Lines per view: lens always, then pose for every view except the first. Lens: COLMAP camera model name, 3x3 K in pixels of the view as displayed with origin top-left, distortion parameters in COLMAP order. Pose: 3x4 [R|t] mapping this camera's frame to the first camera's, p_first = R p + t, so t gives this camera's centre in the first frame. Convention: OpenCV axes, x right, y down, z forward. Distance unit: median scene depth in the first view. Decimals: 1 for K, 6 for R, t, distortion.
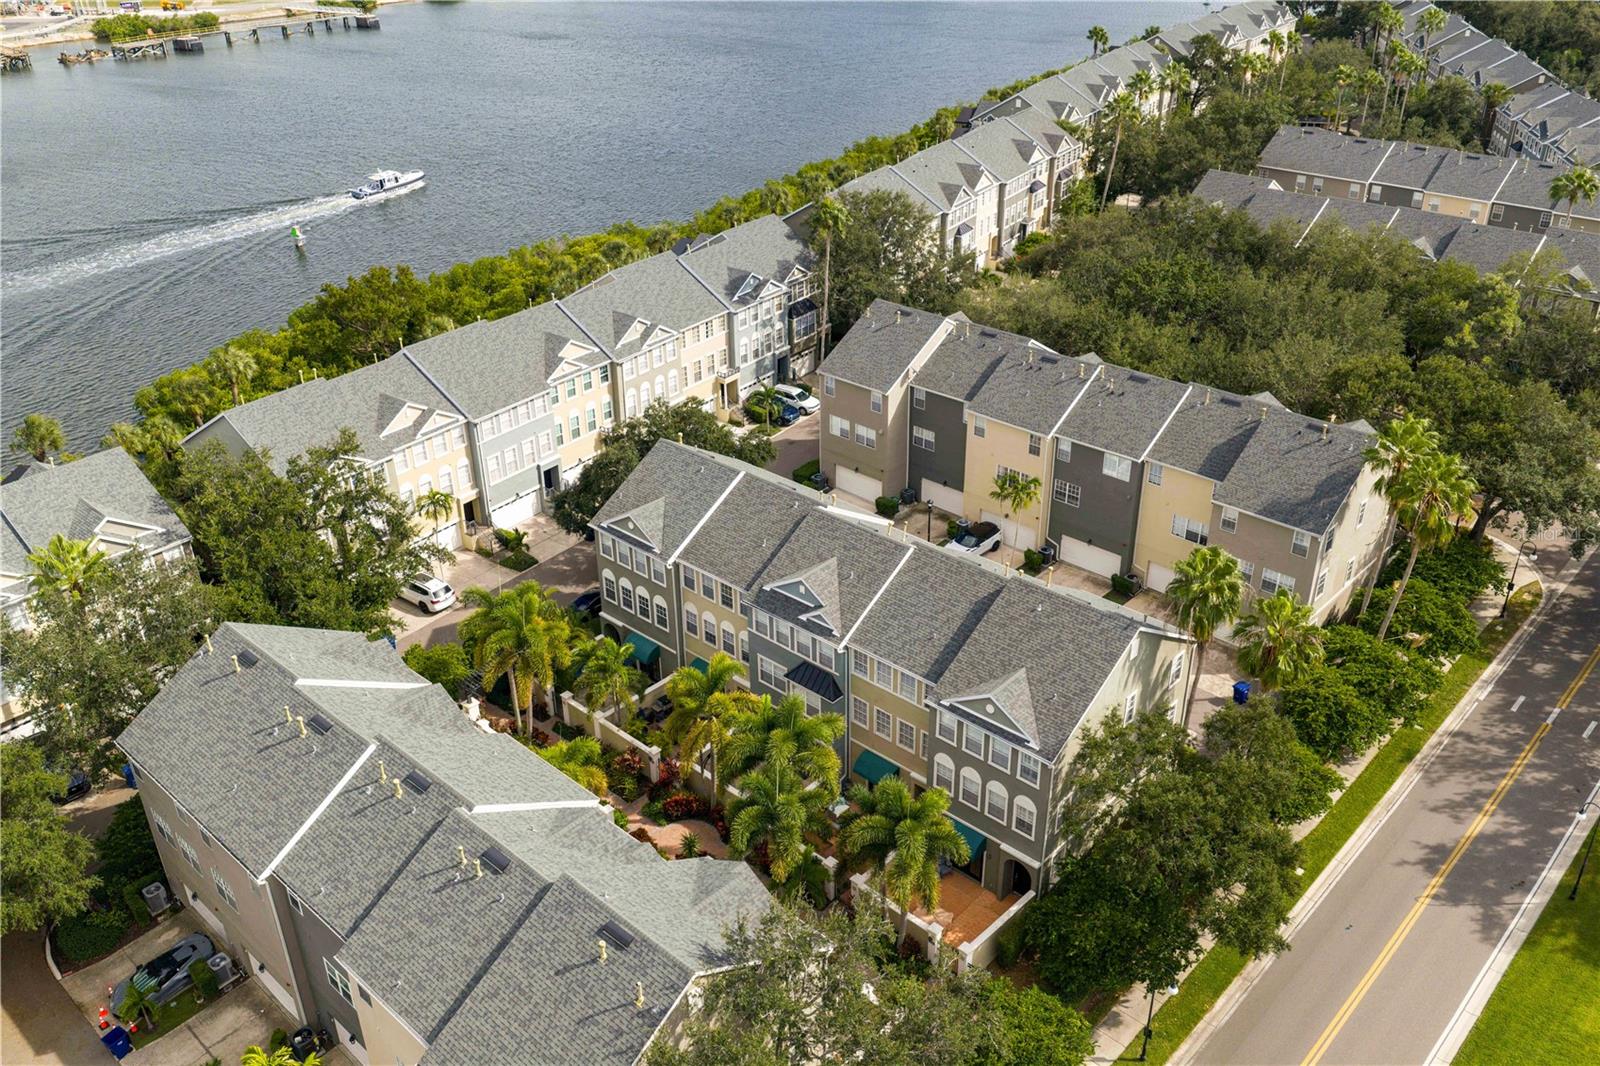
lens RADIAL K [[1324.9, 0, 801.3], [0, 1324.9, 536.7], [0, 0, 1]] dist [0.024573, -0.042195]
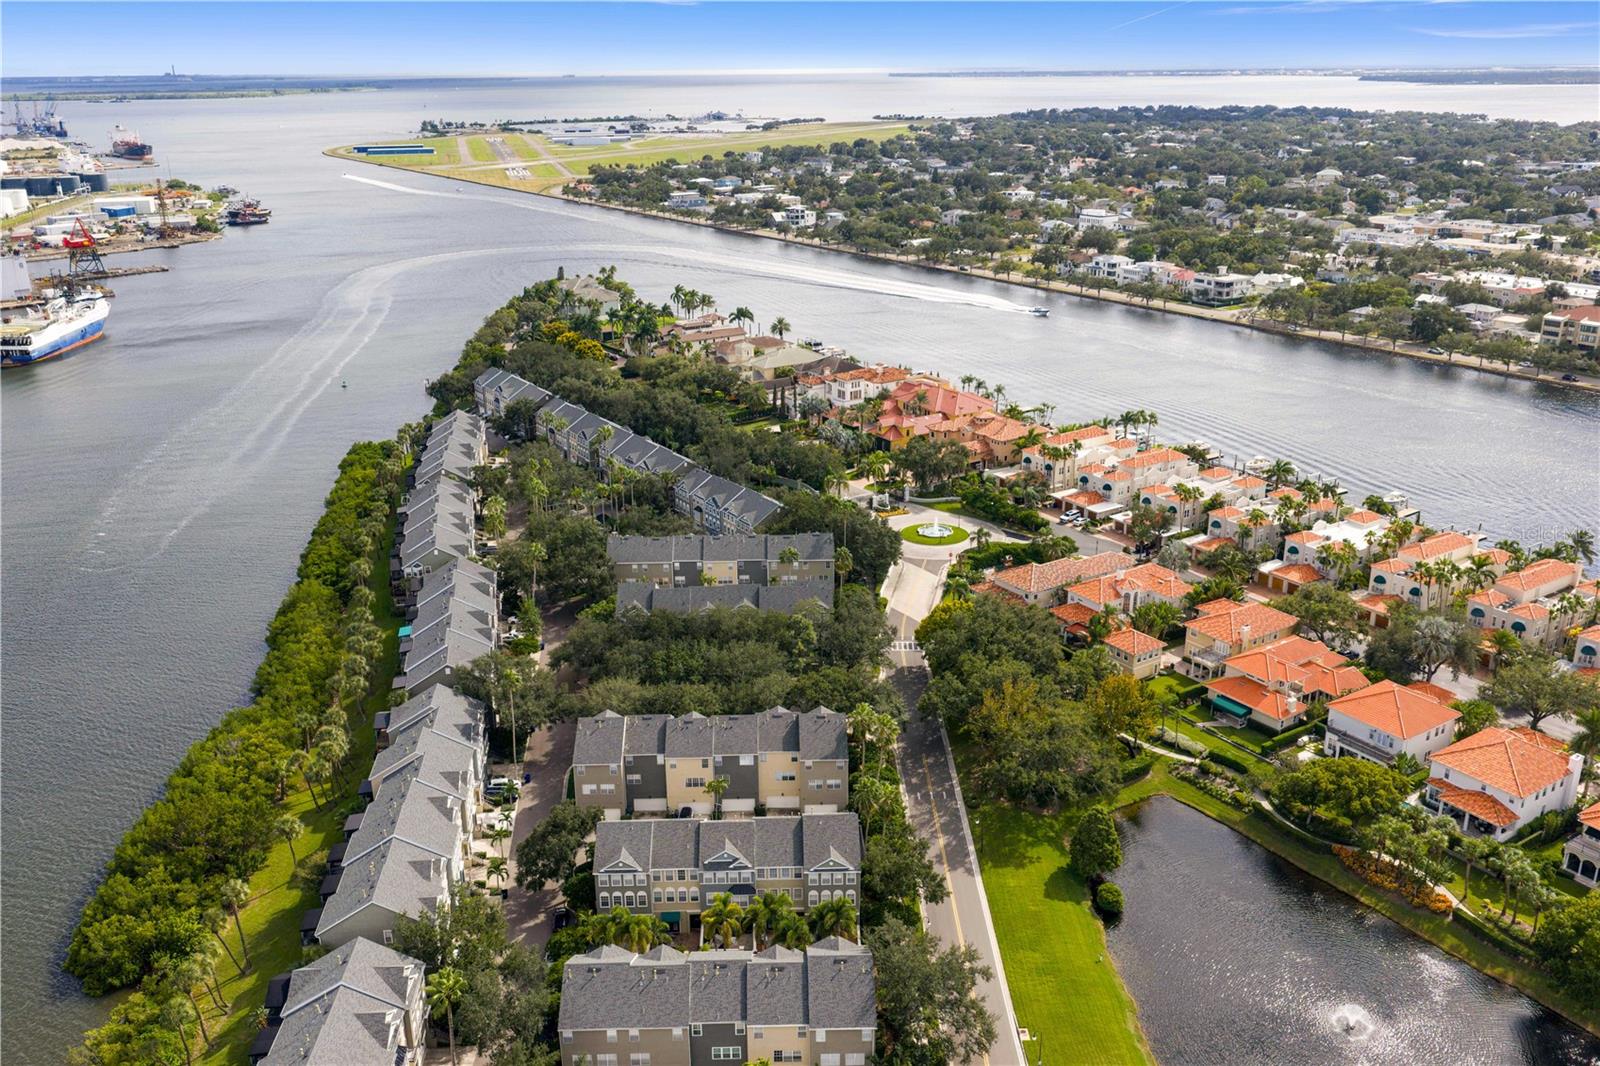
lens RADIAL K [[1324.9, 0, 801.3], [0, 1324.9, 536.7], [0, 0, 1]] dist [0.024573, -0.042195]
pose [[0.718773, -0.227808, 0.656863, -1.007317], [0.335237, 0.941268, -0.040391, -0.269408], [-0.609082, 0.249236, 0.752927, -0.764965]]
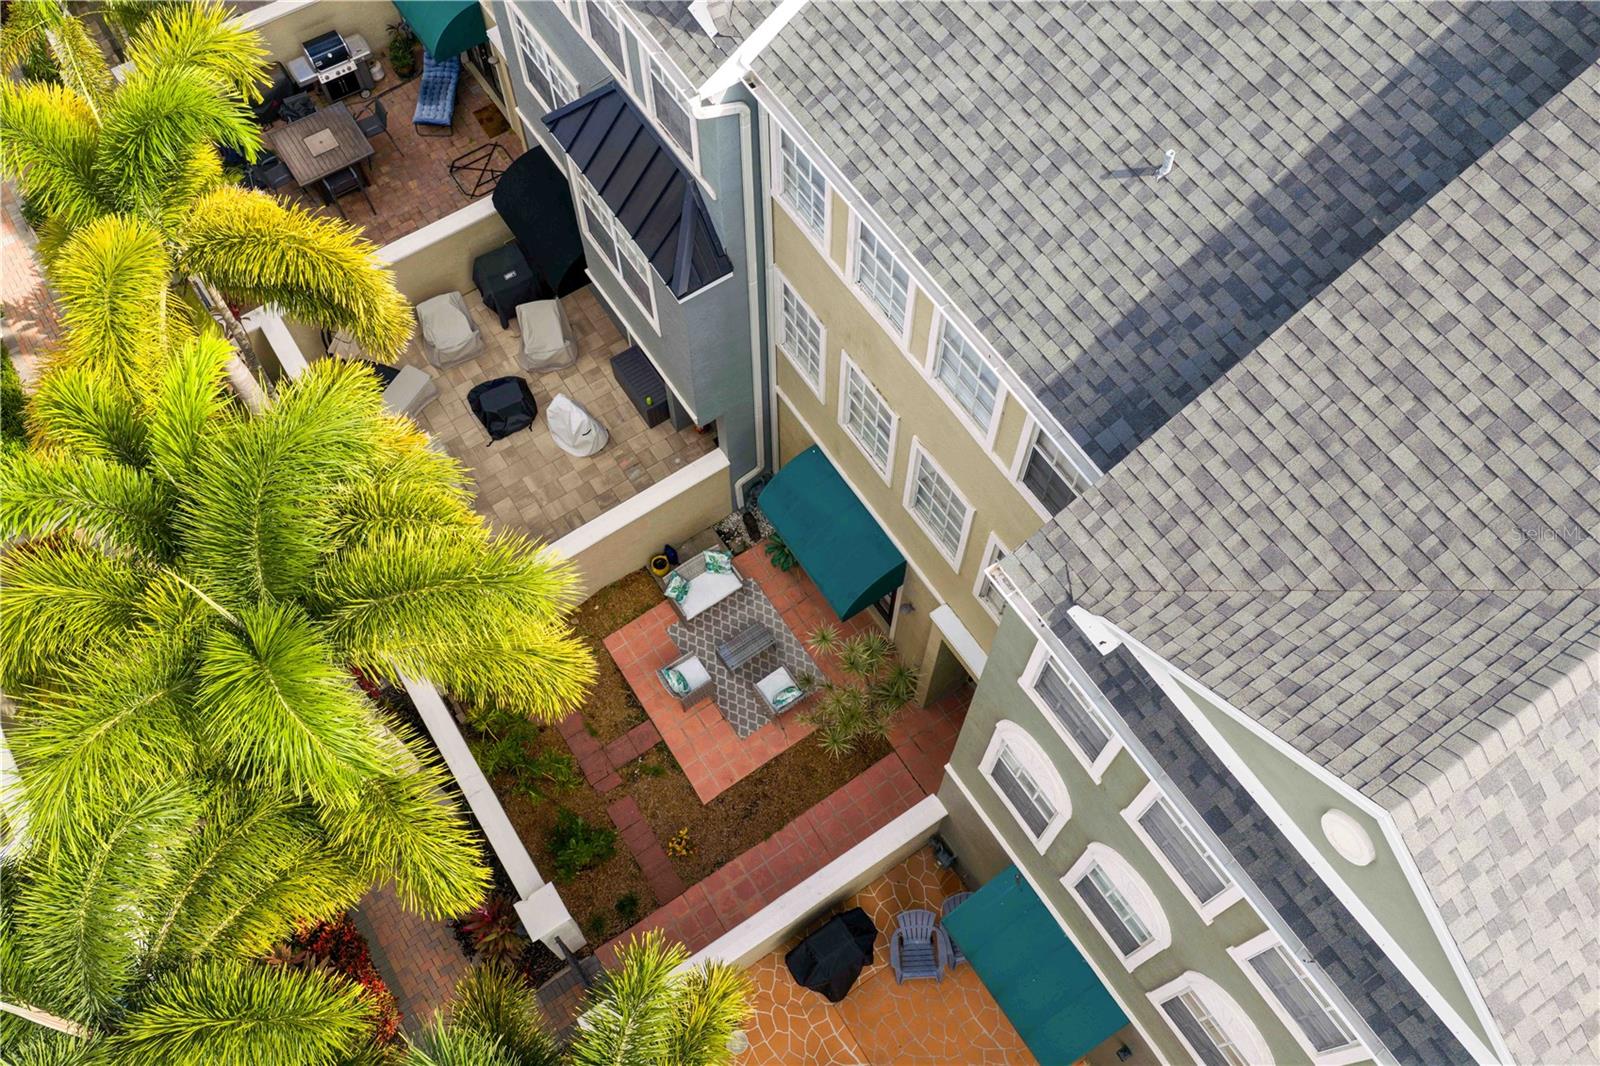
lens RADIAL K [[1366.2, 0, 800.0], [0, 1366.2, 533.0], [0, 0, 1]] dist [0.033943, -0.062836]
pose [[0.971070, 0.219486, -0.094074, 0.057898], [-0.125659, 0.804665, 0.580279, 0.009359], [0.203061, -0.551671, 0.808966, 0.581847]]
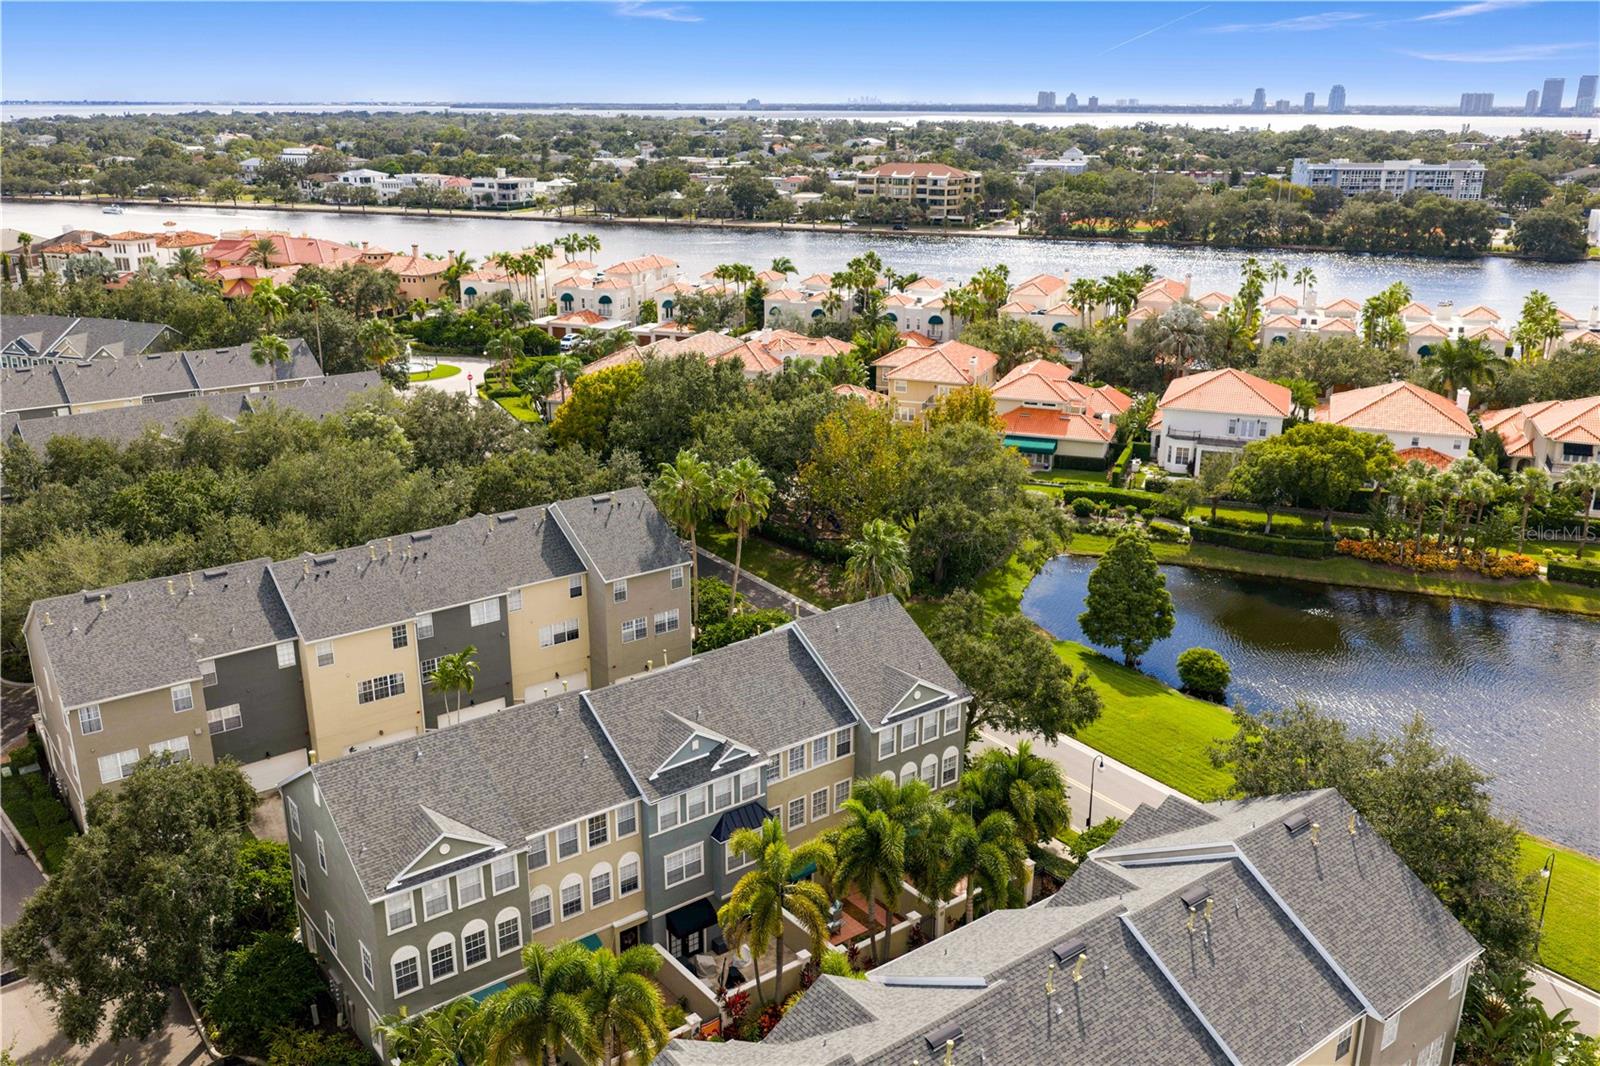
lens RADIAL K [[1324.9, 0, 801.3], [0, 1324.9, 536.7], [0, 0, 1]] dist [0.024573, -0.042195]
pose [[0.167958, -0.294812, 0.940678, -0.609434], [0.470016, 0.862738, 0.186464, -0.166857], [-0.866531, 0.410816, 0.283470, 0.468574]]
